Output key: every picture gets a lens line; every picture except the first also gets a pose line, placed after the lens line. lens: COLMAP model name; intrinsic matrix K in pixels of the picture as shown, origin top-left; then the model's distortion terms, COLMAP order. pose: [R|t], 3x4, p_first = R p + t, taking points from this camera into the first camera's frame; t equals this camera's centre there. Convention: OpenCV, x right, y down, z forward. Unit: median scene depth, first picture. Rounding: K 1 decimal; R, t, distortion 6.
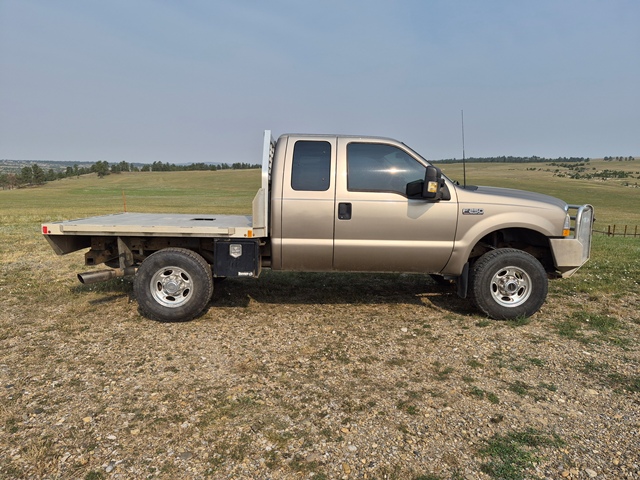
lens RADIAL K [[442.3, 0, 316.8], [0, 442.3, 237.9], [0, 0, 1]] dist [0.039373, -0.035518]
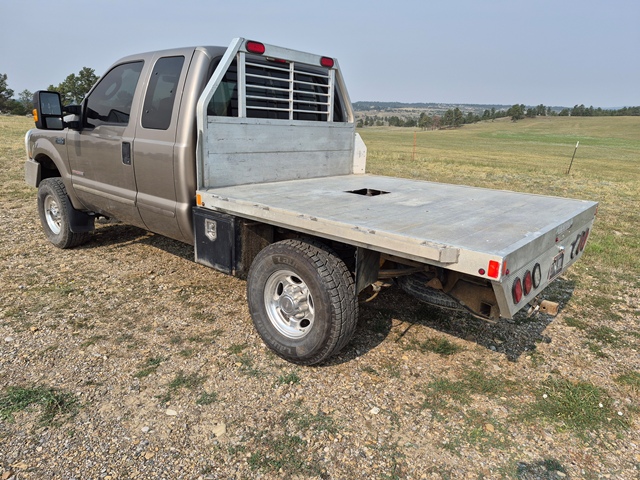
lens RADIAL K [[442.3, 0, 322.1], [0, 442.3, 246.2], [0, 0, 1]] dist [0.039373, -0.035518]
pose [[0.663528, 0.232092, -0.711241, 1.072371], [-0.133101, 0.972119, 0.193049, -0.086275], [0.736217, -0.033427, 0.675920, 0.608736]]
